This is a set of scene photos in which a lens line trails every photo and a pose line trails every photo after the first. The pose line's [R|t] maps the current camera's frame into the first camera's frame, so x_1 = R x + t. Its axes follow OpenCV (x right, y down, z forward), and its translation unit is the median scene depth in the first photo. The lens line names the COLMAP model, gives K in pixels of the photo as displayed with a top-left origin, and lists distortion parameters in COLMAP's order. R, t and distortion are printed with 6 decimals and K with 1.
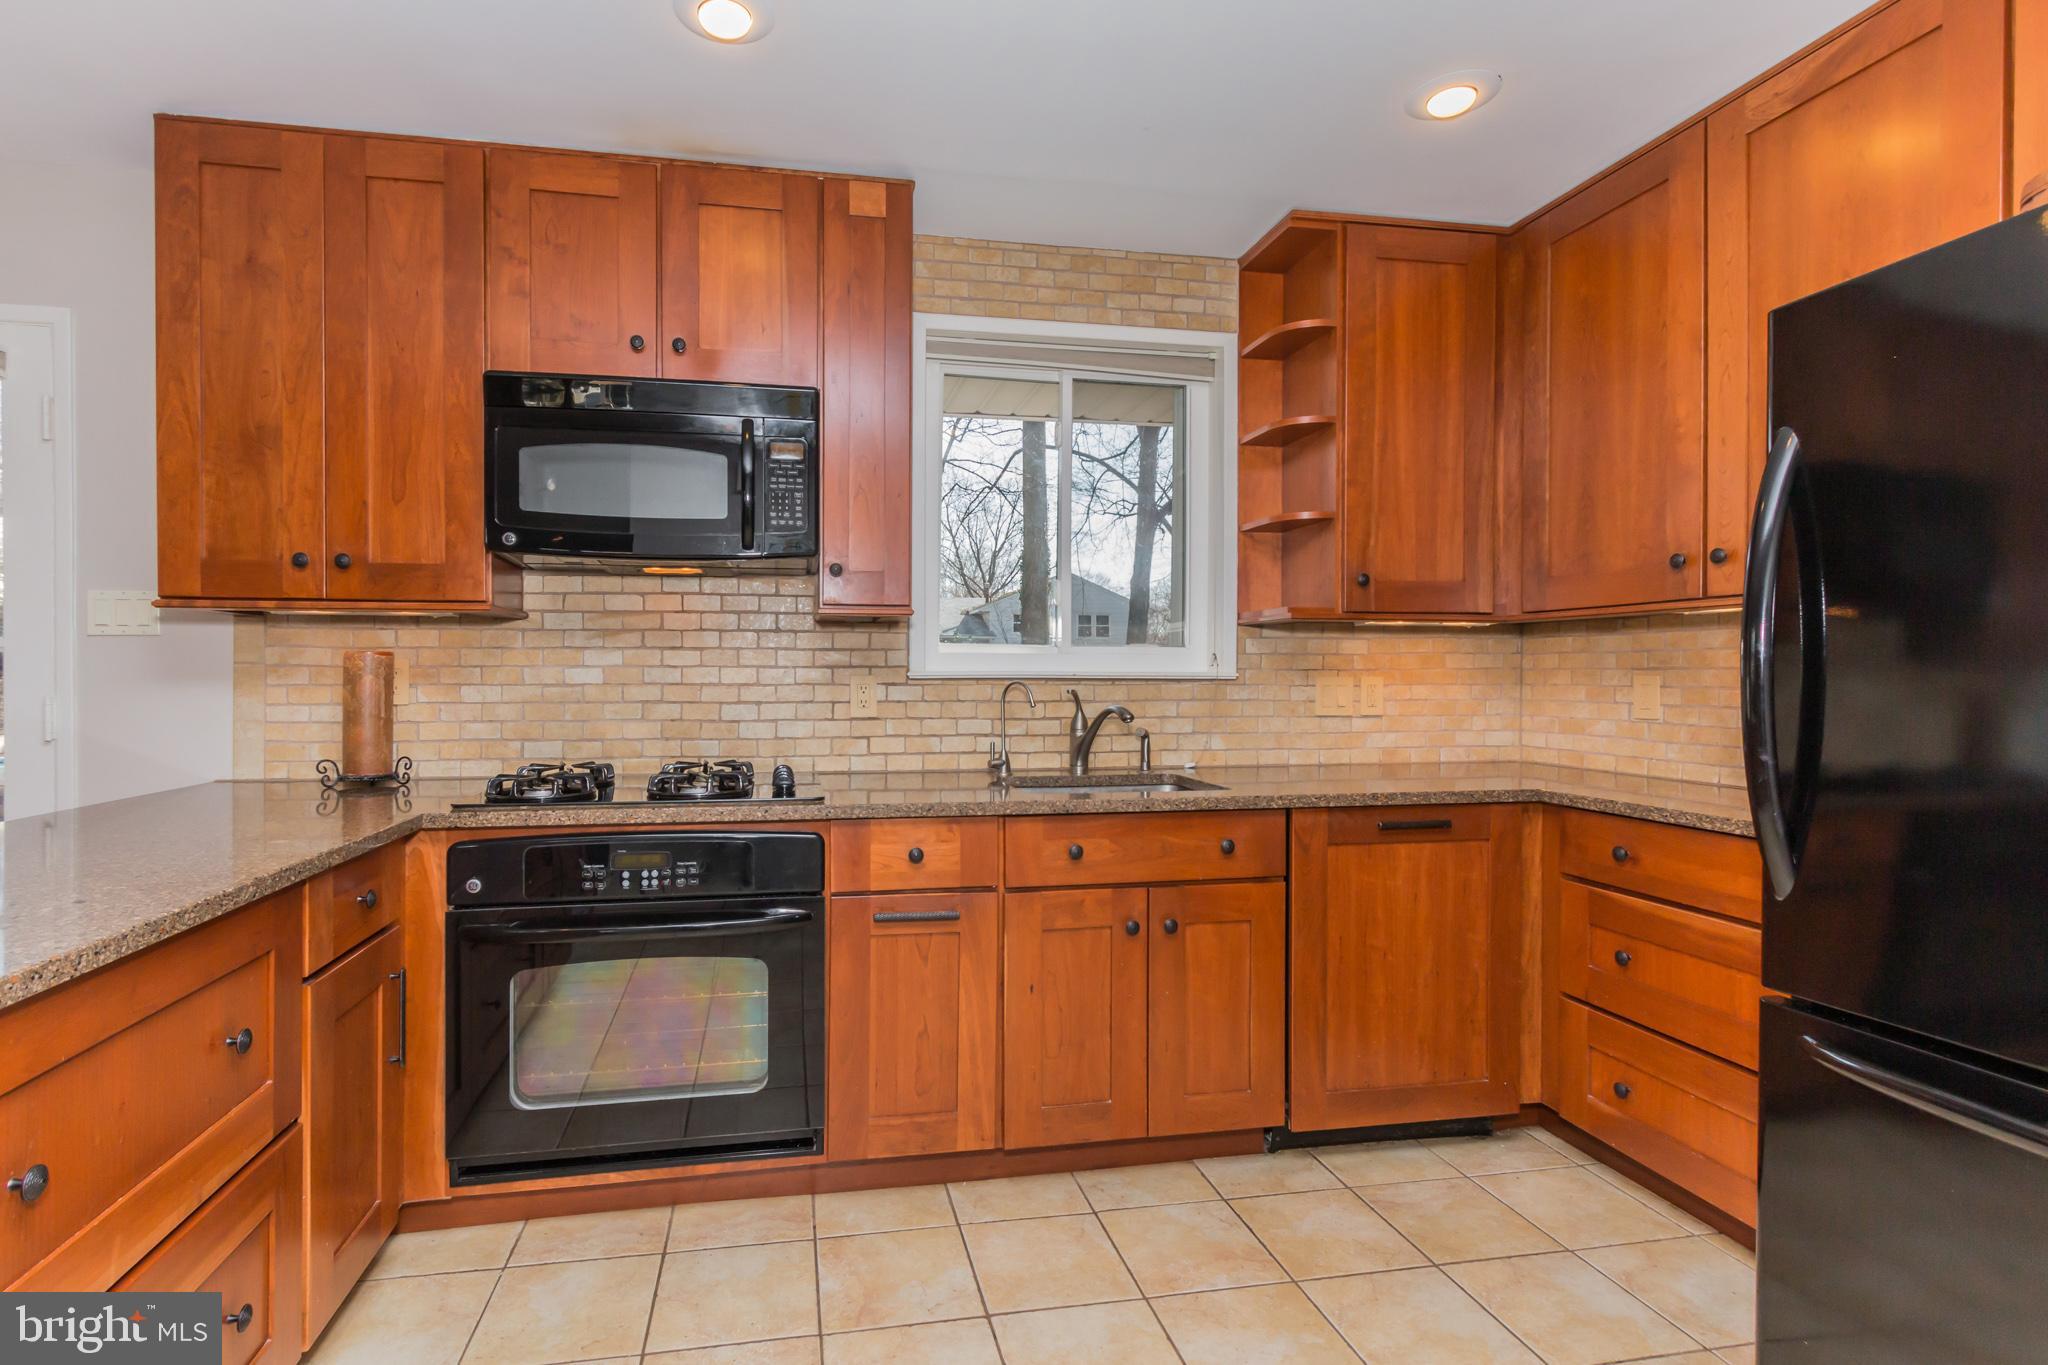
lens RADIAL K [[955.4, 0, 1024.0], [0, 955.4, 682.5], [0, 0, 1]] dist [-0.000055, -0.000121]
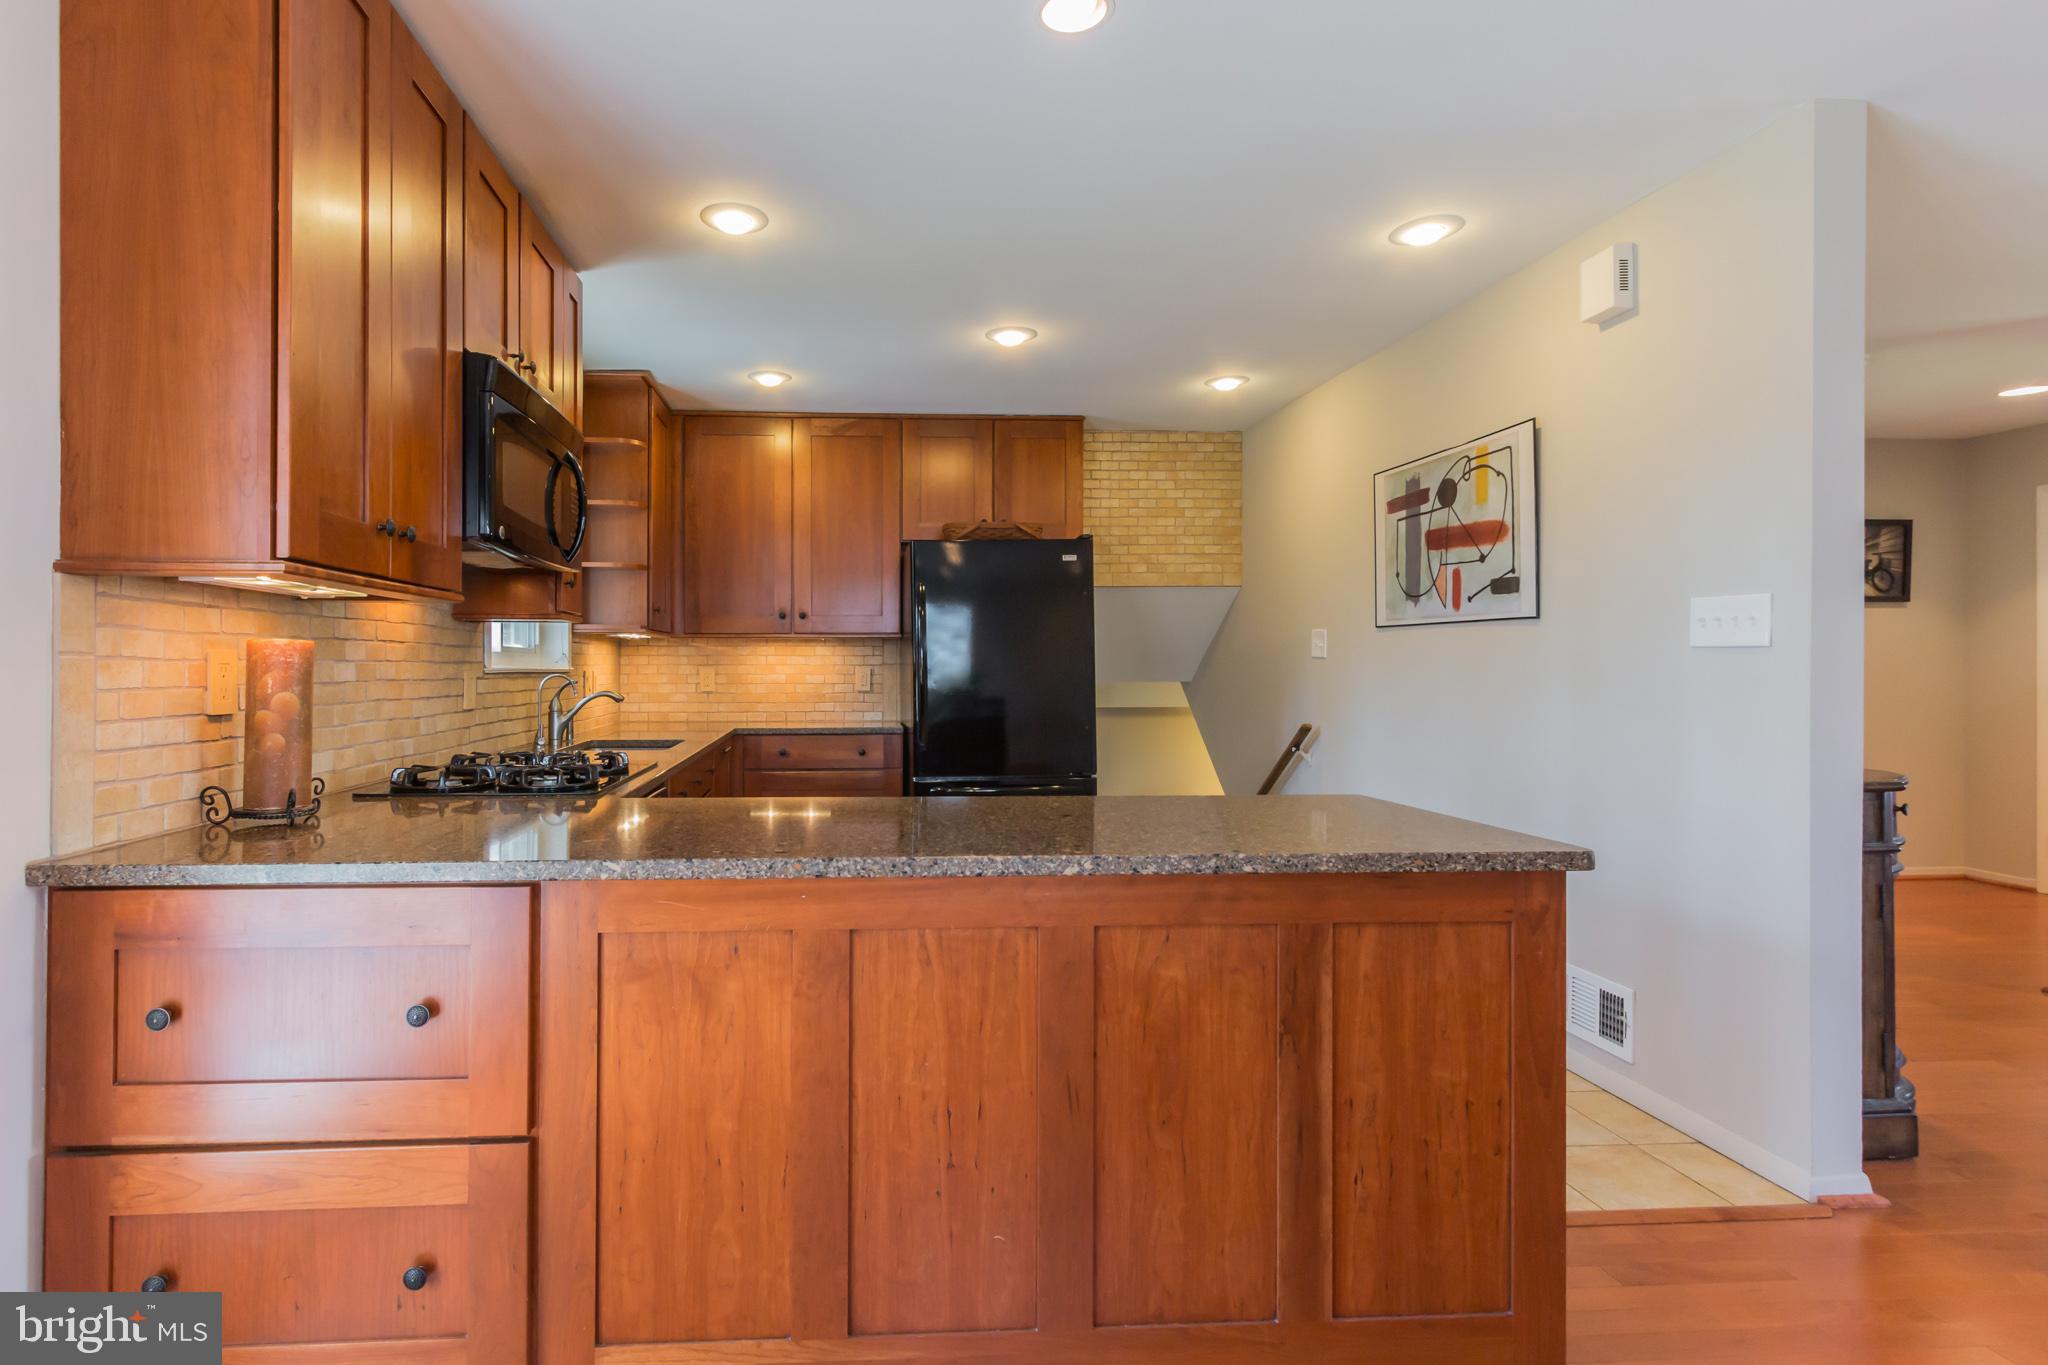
lens RADIAL K [[955.4, 0, 1024.0], [0, 955.4, 682.5], [0, 0, 1]] dist [-0.000055, -0.000121]
pose [[0.012188, -0.018071, 0.999762, -1.390059], [0.009444, 0.999794, 0.017957, -0.007579], [-0.999881, 0.009223, 0.012356, 0.403549]]
